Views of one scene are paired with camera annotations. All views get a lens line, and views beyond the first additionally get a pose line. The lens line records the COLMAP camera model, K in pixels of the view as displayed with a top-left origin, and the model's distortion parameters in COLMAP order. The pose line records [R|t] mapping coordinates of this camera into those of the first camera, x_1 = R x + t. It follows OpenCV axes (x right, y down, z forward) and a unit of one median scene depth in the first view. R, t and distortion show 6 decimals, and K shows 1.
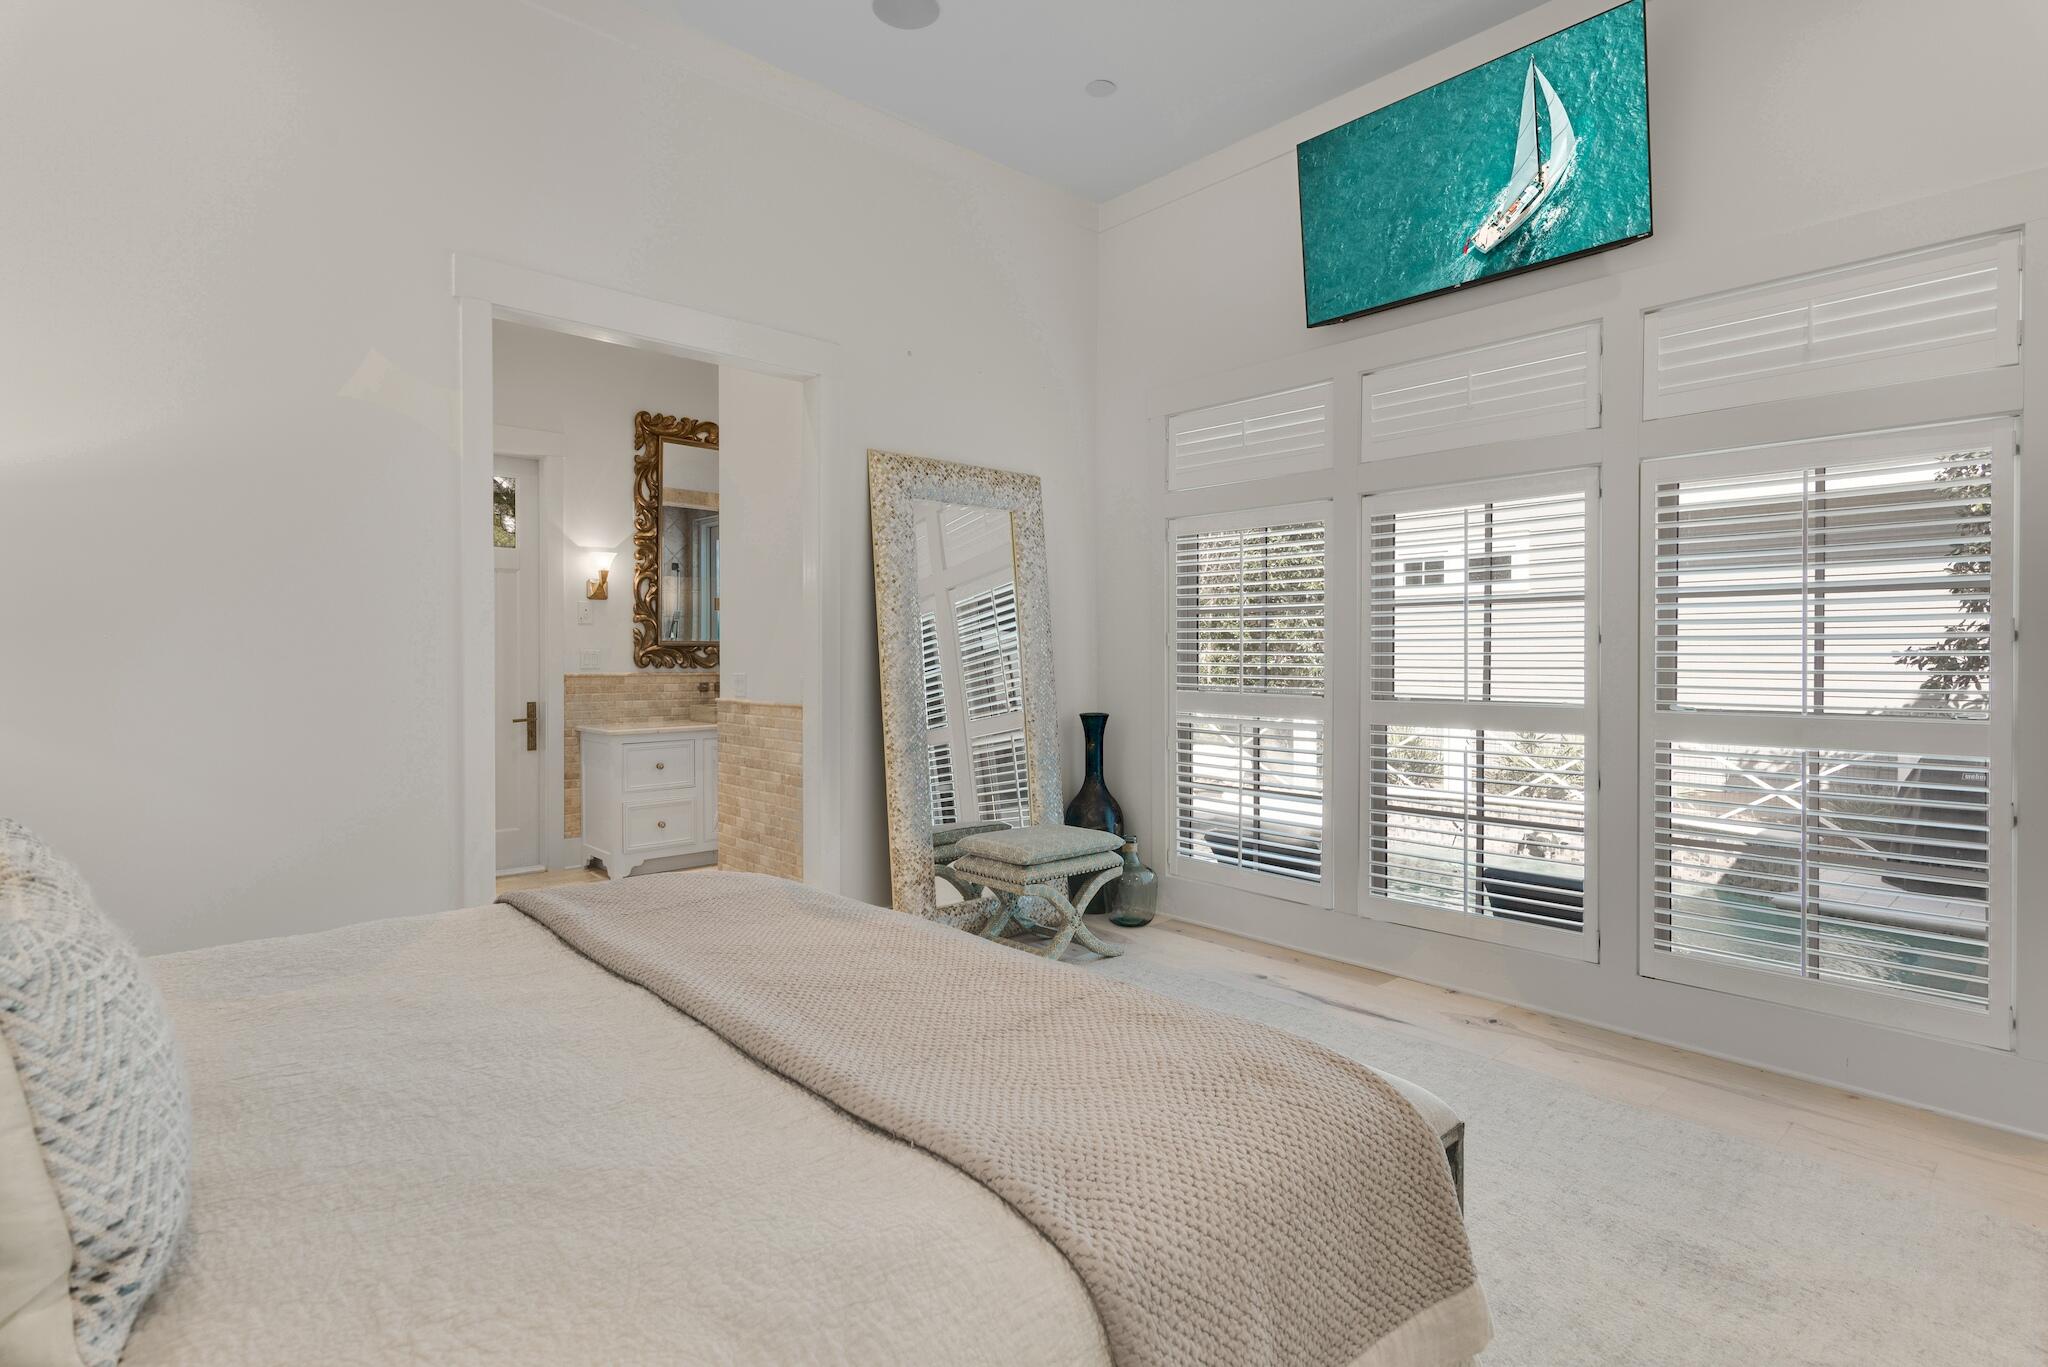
lens RADIAL K [[997.7, 0, 1020.4], [0, 997.7, 654.6], [0, 0, 1]] dist [0.010151, -0.004348]
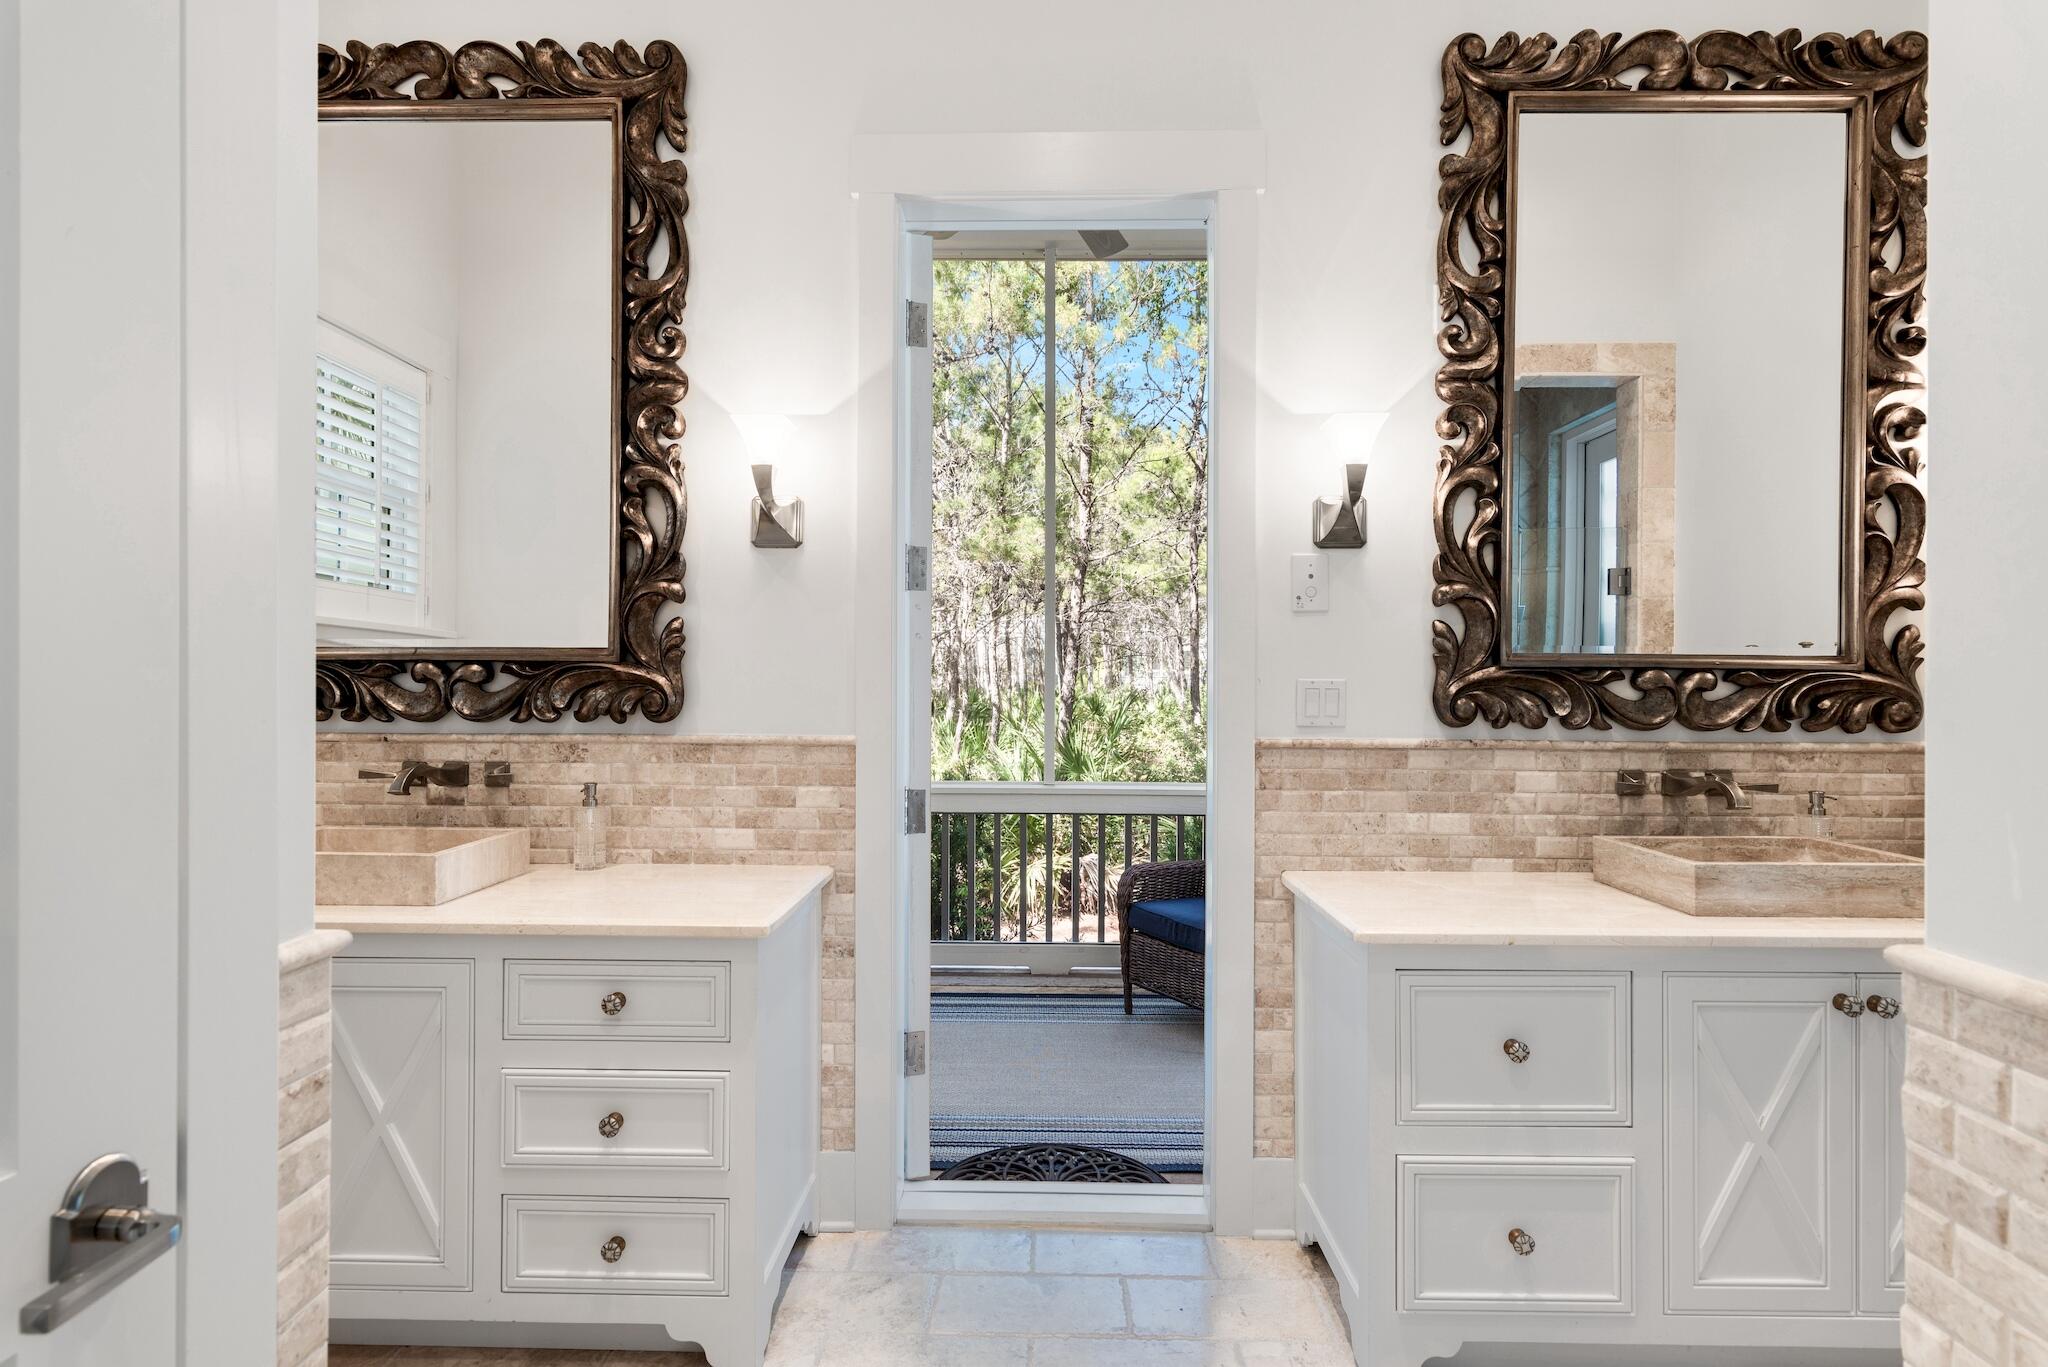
lens RADIAL K [[997.7, 0, 1027.9], [0, 997.7, 687.7], [0, 0, 1]] dist [0.010151, -0.004348]
pose [[0.728088, 0.005602, -0.685461, -0.239677], [-0.006071, 0.999980, 0.001724, -0.000834], [0.685457, 0.002906, 0.728107, 0.619806]]
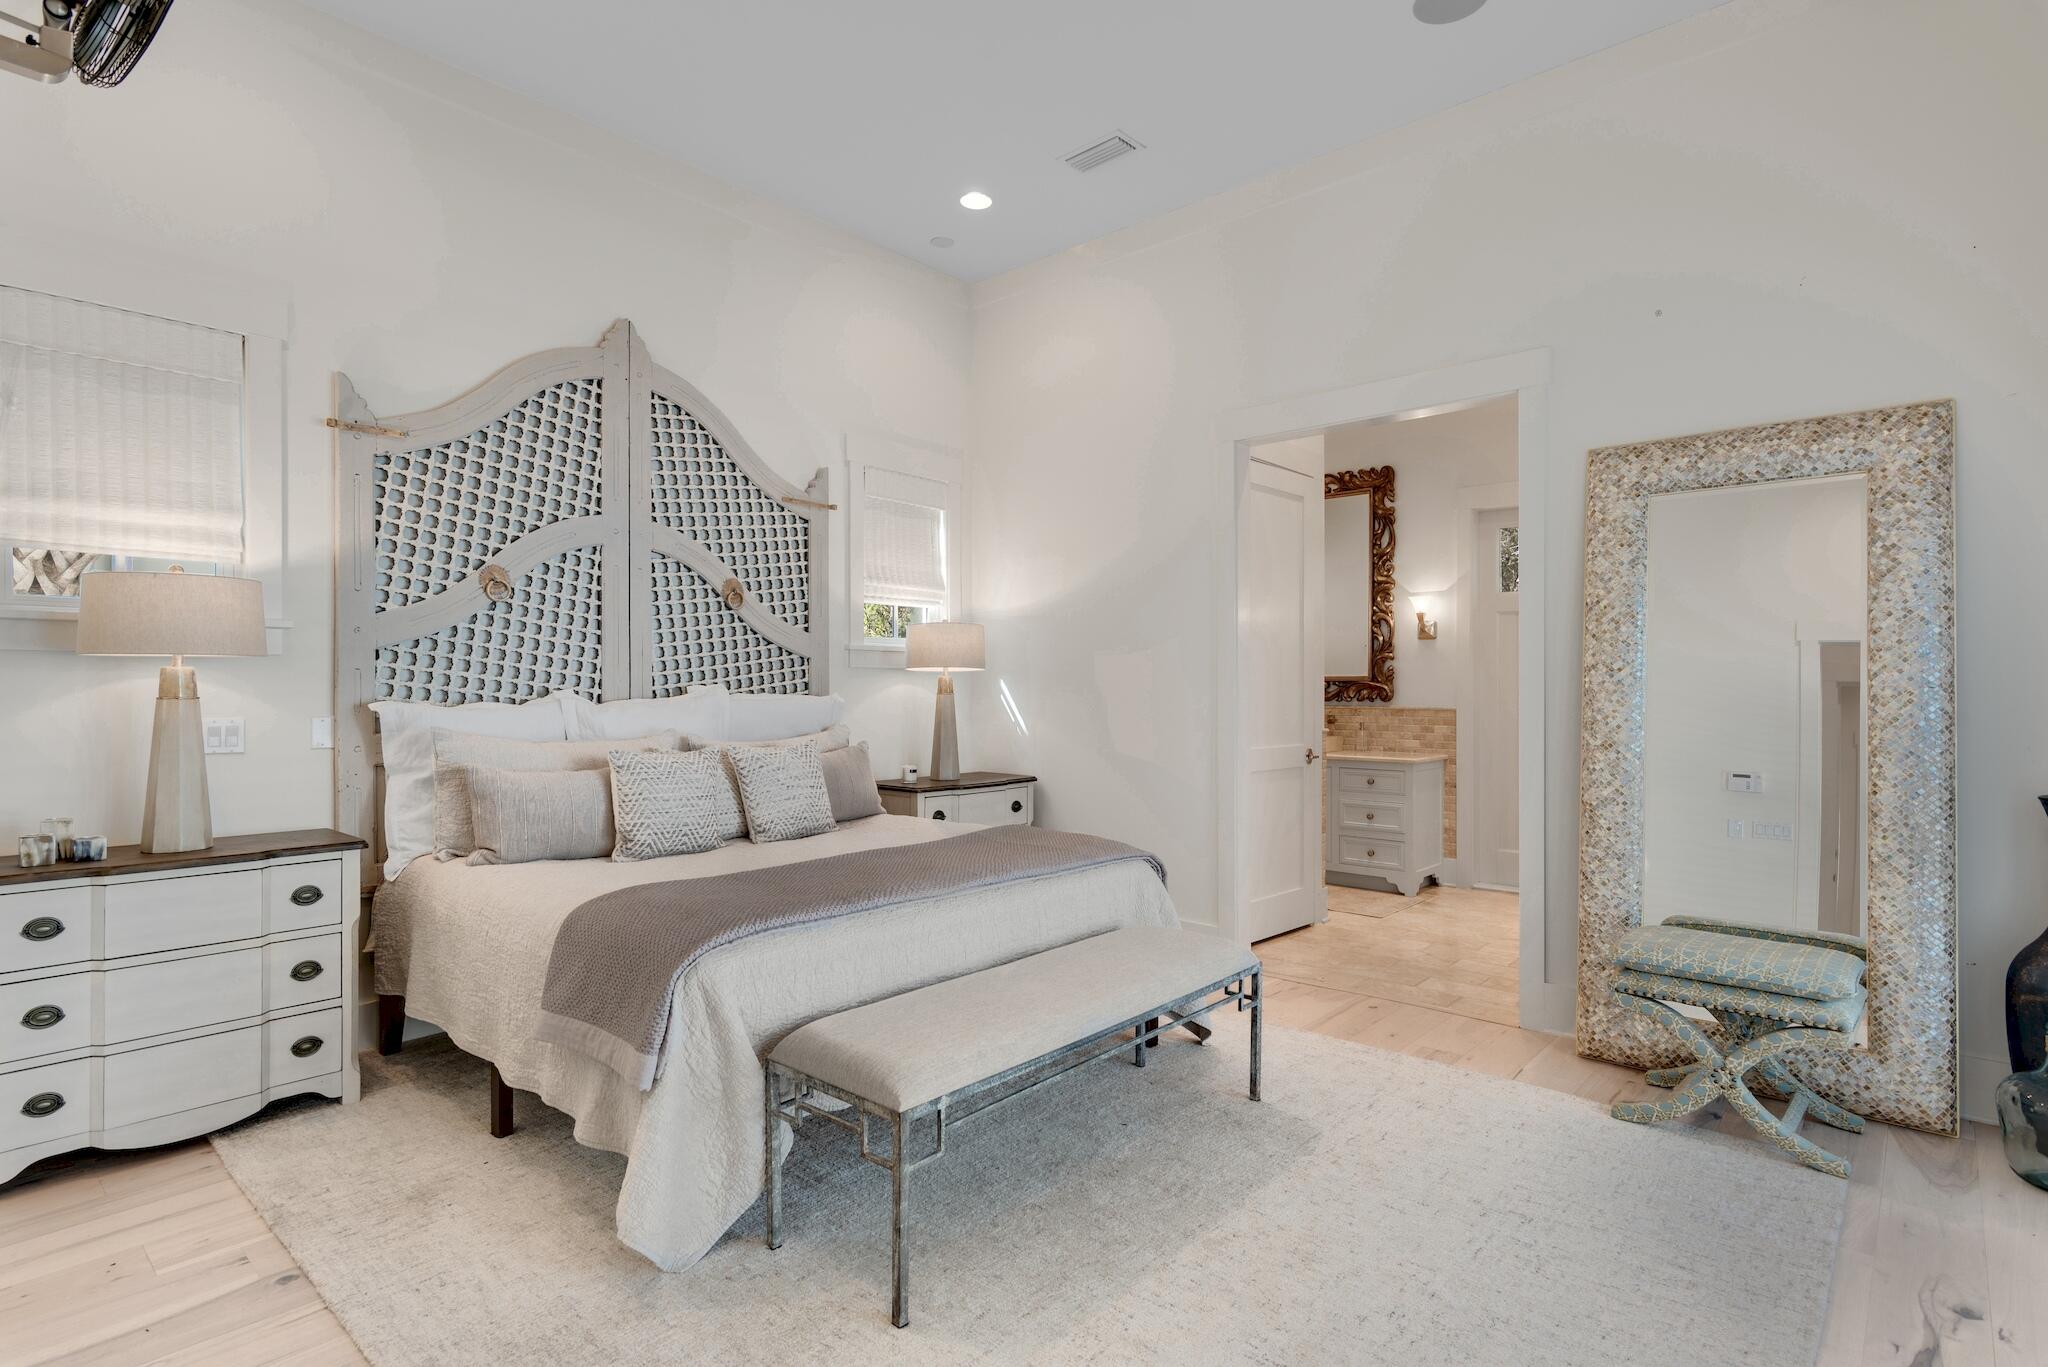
lens RADIAL K [[997.7, 0, 1016.5], [0, 997.7, 689.5], [0, 0, 1]] dist [0.010151, -0.004348]
pose [[0.089817, 0.000956, -0.995958, 0.456913], [-0.003280, 0.999994, 0.000664, 0.000842], [0.995953, 0.003207, 0.089820, 0.297188]]
